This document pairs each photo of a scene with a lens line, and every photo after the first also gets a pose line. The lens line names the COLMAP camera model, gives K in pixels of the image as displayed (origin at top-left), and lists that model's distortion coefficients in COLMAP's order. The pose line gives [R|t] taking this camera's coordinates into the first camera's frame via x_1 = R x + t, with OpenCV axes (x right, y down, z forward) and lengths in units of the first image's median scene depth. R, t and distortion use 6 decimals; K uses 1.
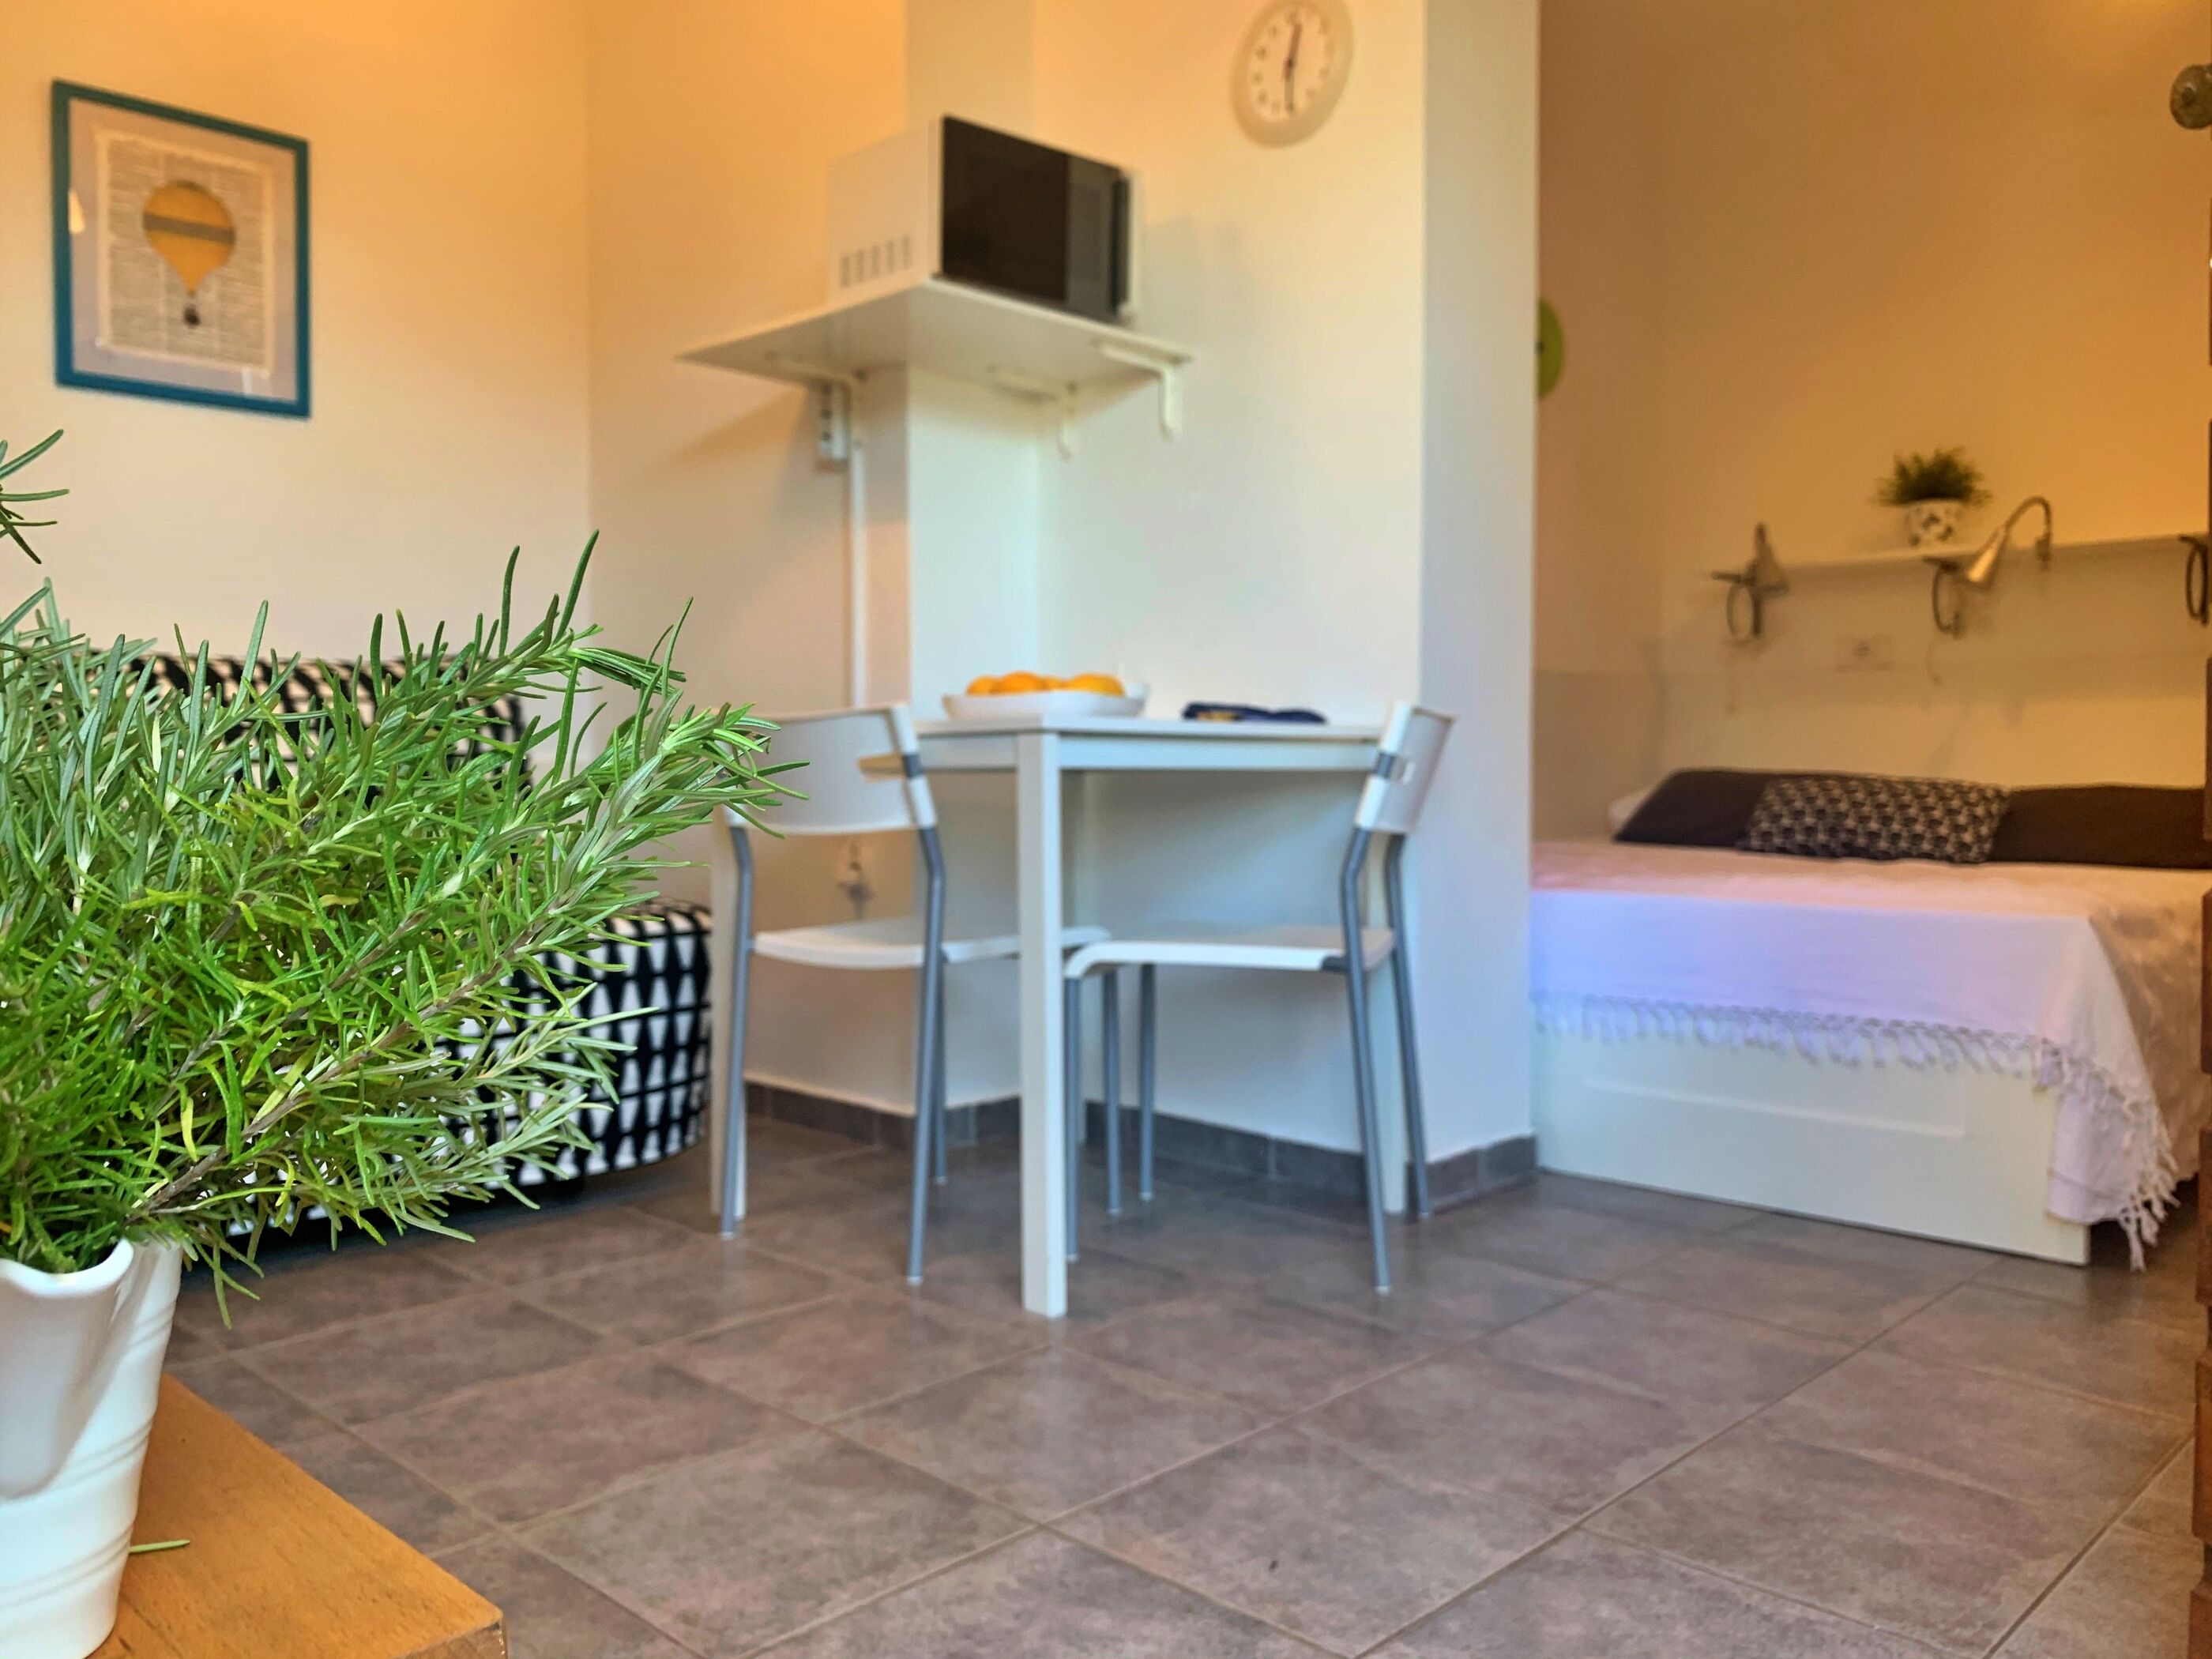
lens RADIAL K [[1696.9, 0, 1106.6], [0, 1696.9, 815.3], [0, 0, 1]] dist [0.012791, -0.014441]
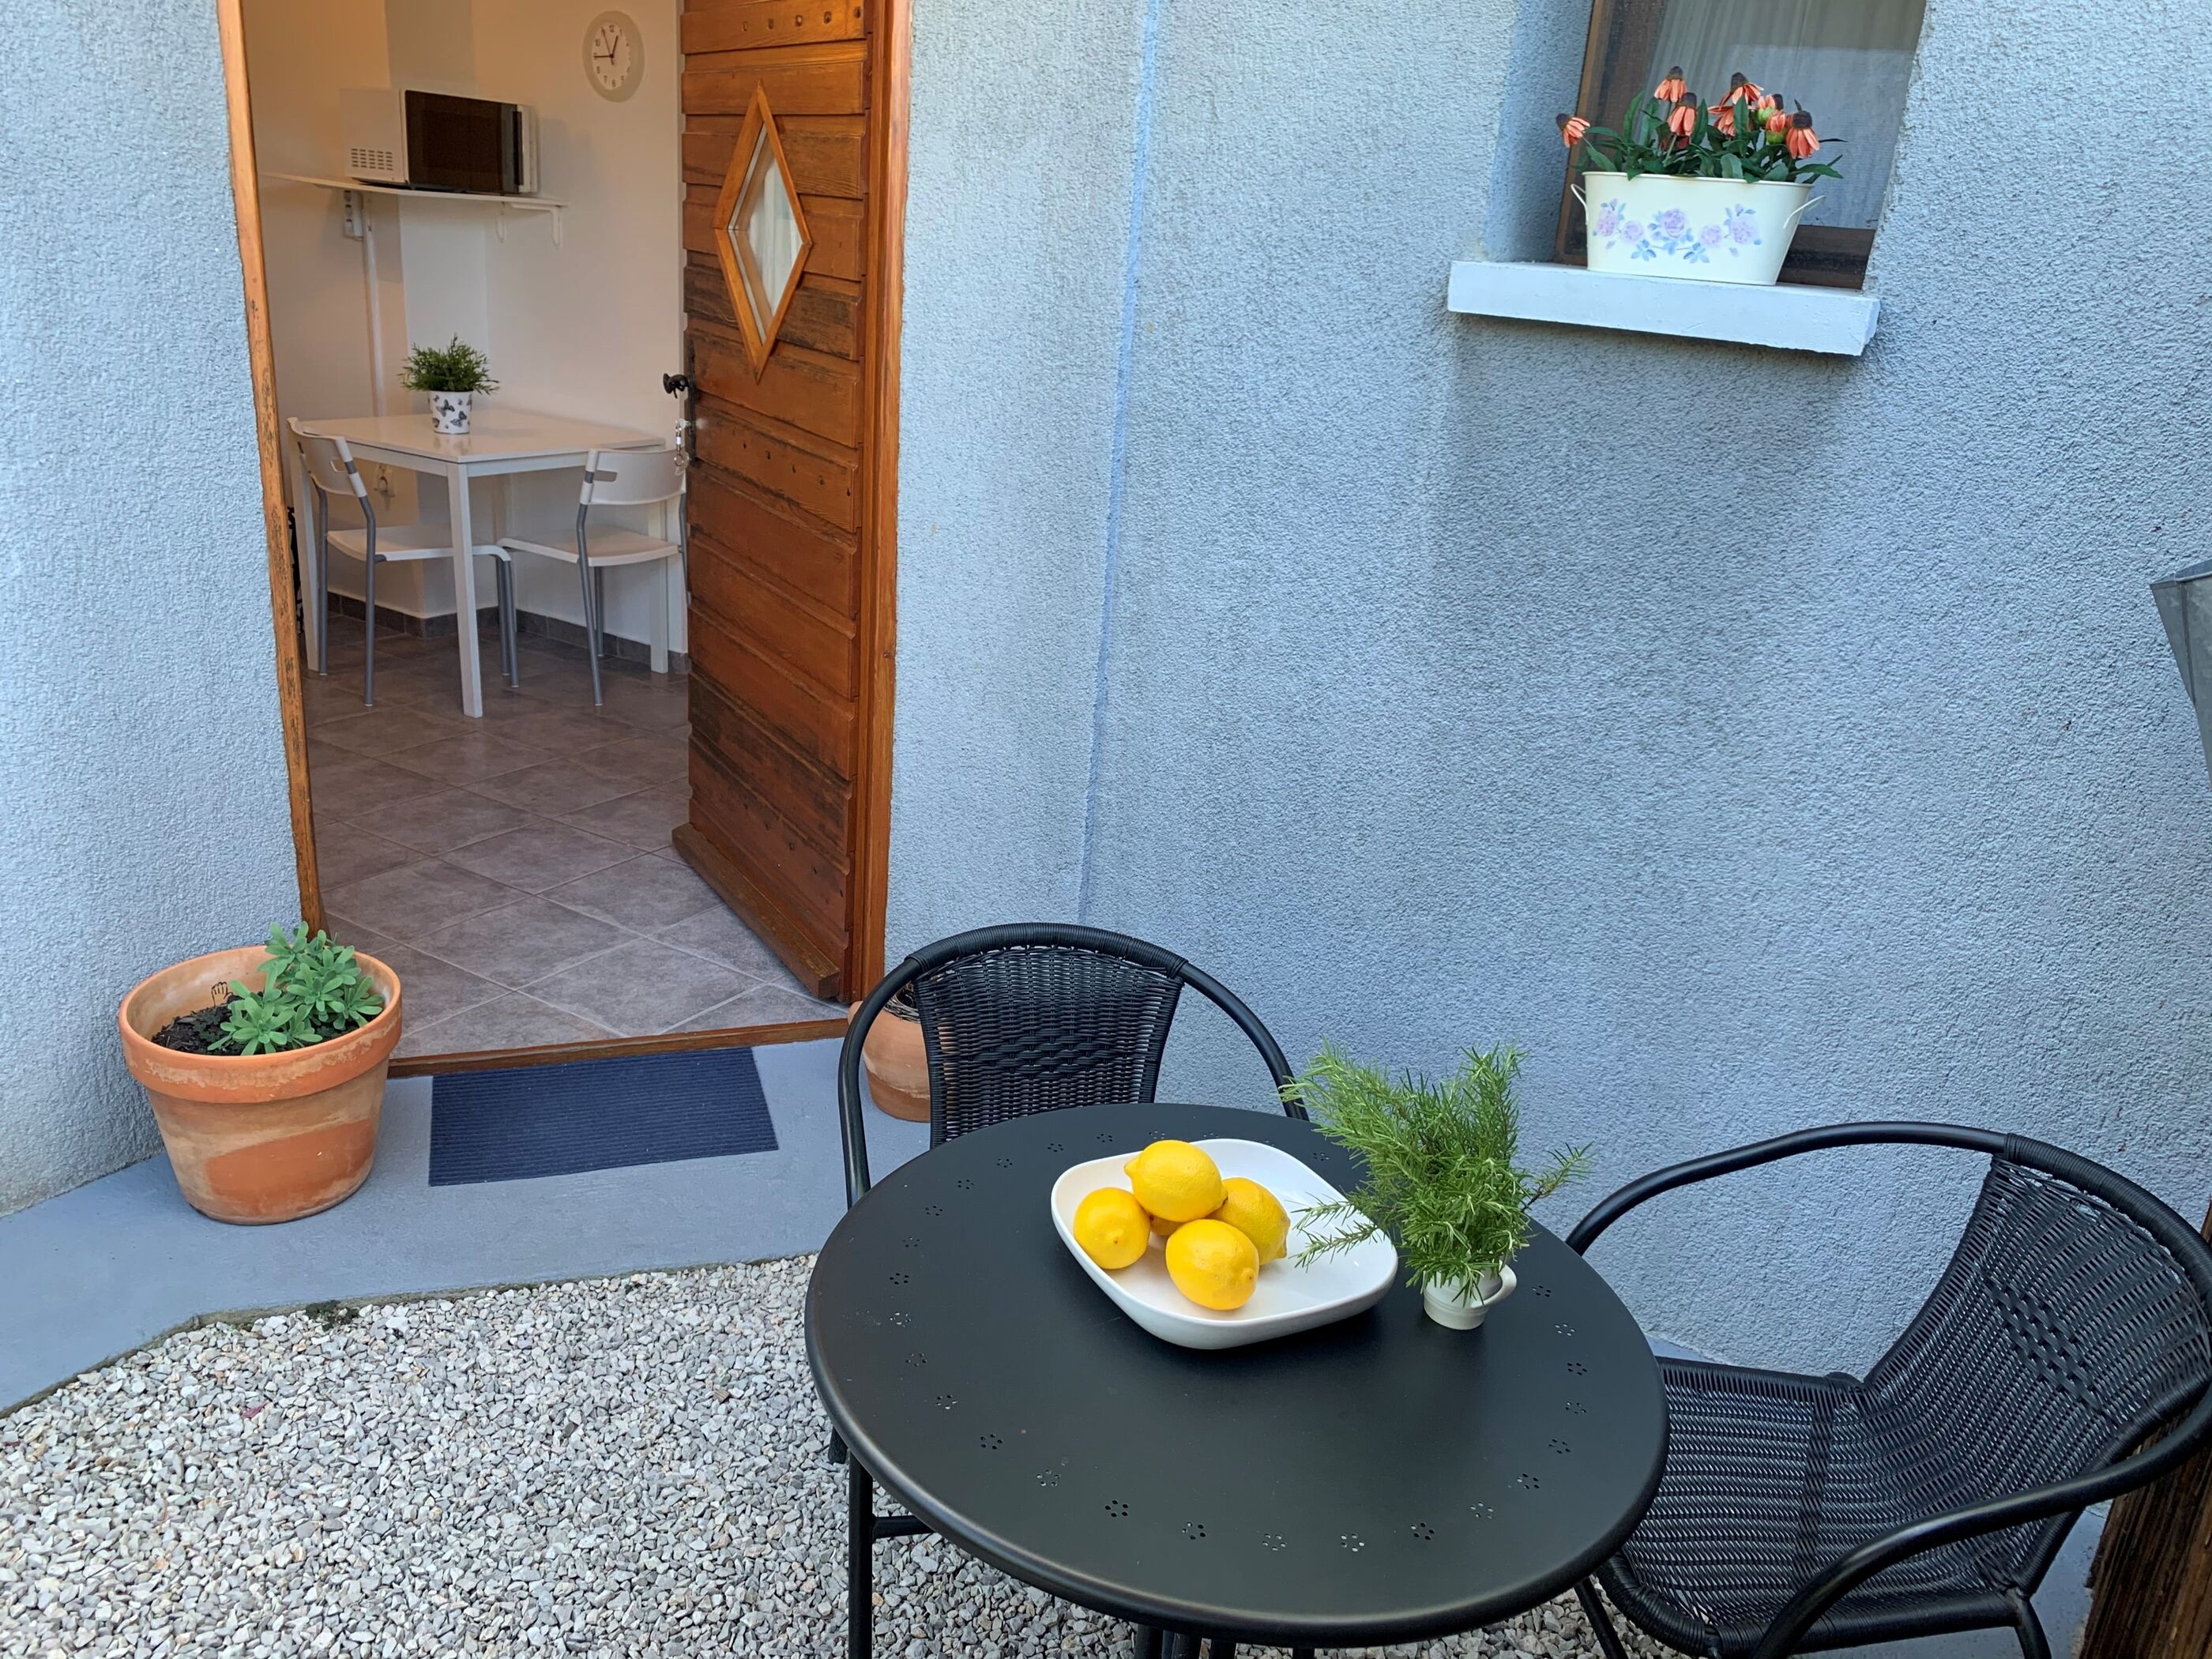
lens RADIAL K [[1696.9, 0, 1106.6], [0, 1696.9, 815.3], [0, 0, 1]] dist [0.012791, -0.014441]
pose [[0.973473, -0.000061, 0.228800, 0.227771], [-0.074142, 0.945957, 0.315703, -0.317323], [-0.216454, -0.324292, 0.920860, -1.151166]]
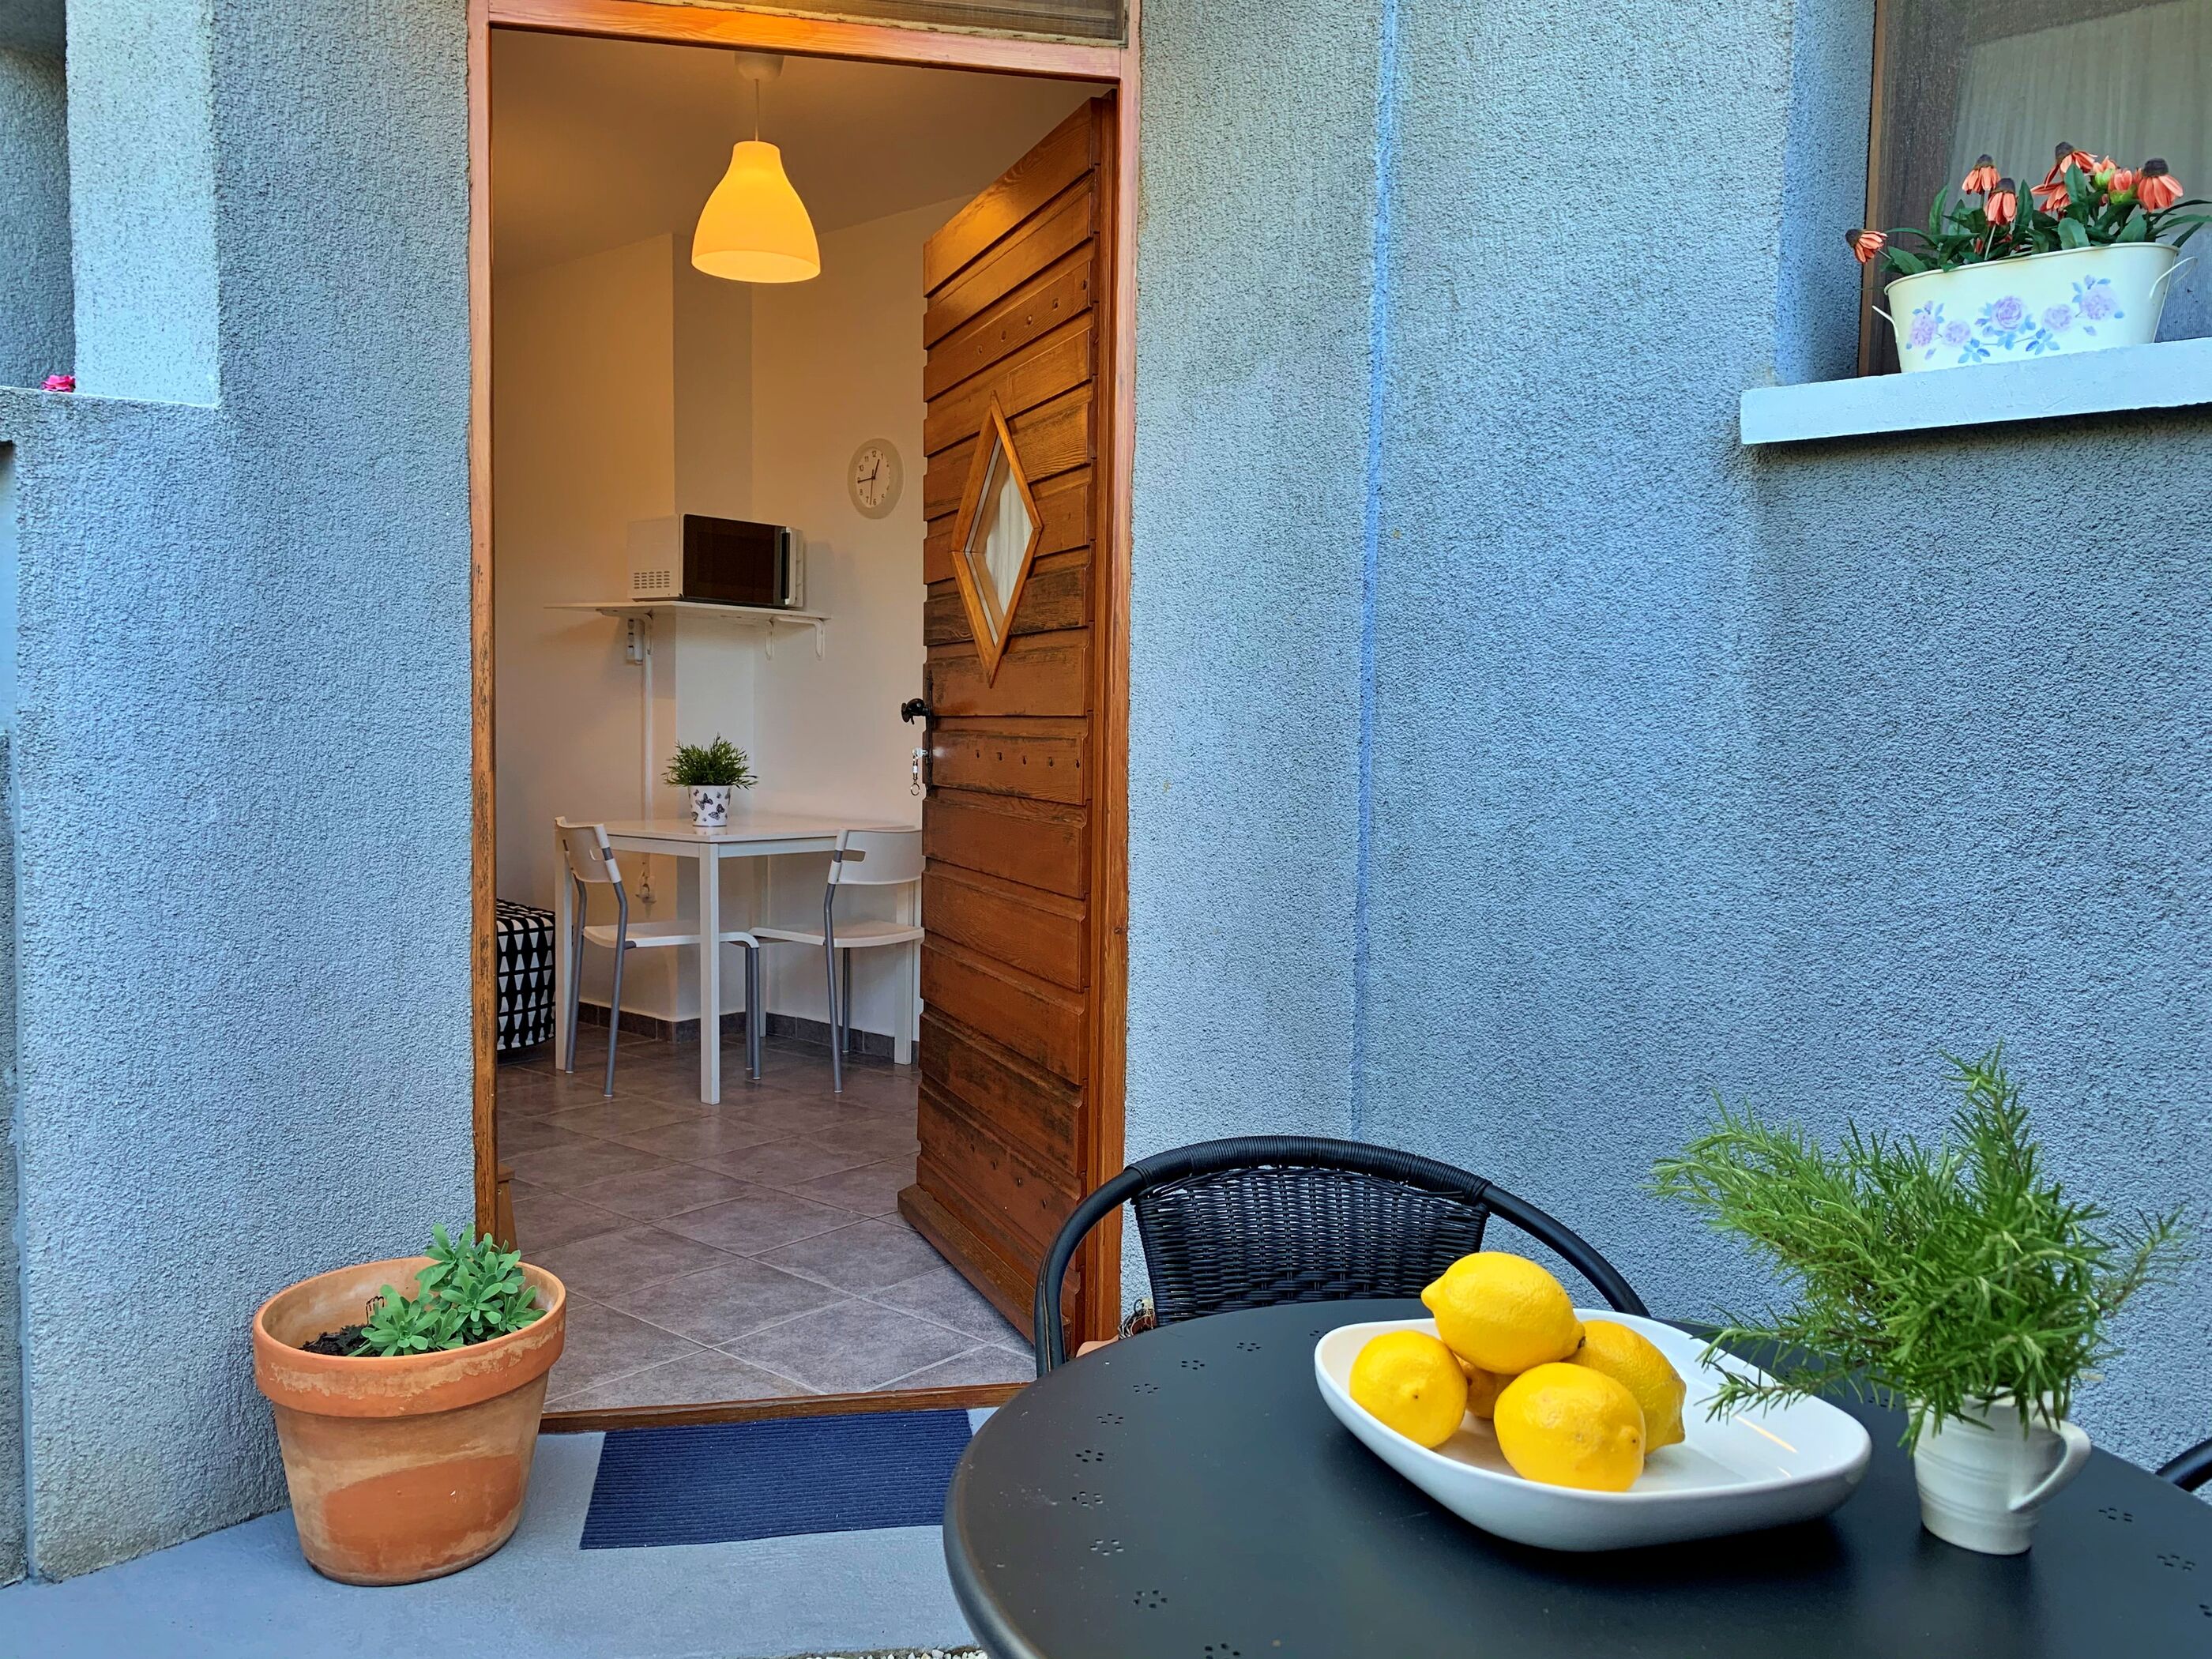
lens RADIAL K [[1680.9, 0, 1106.0], [0, 1680.9, 829.5], [0, 0, 1]] dist [-0.001407, 0.013258]
pose [[0.997244, 0.017026, 0.072219, 0.265188], [-0.020023, 0.998959, 0.040979, -0.140235], [-0.071446, -0.042312, 0.996547, -1.030149]]
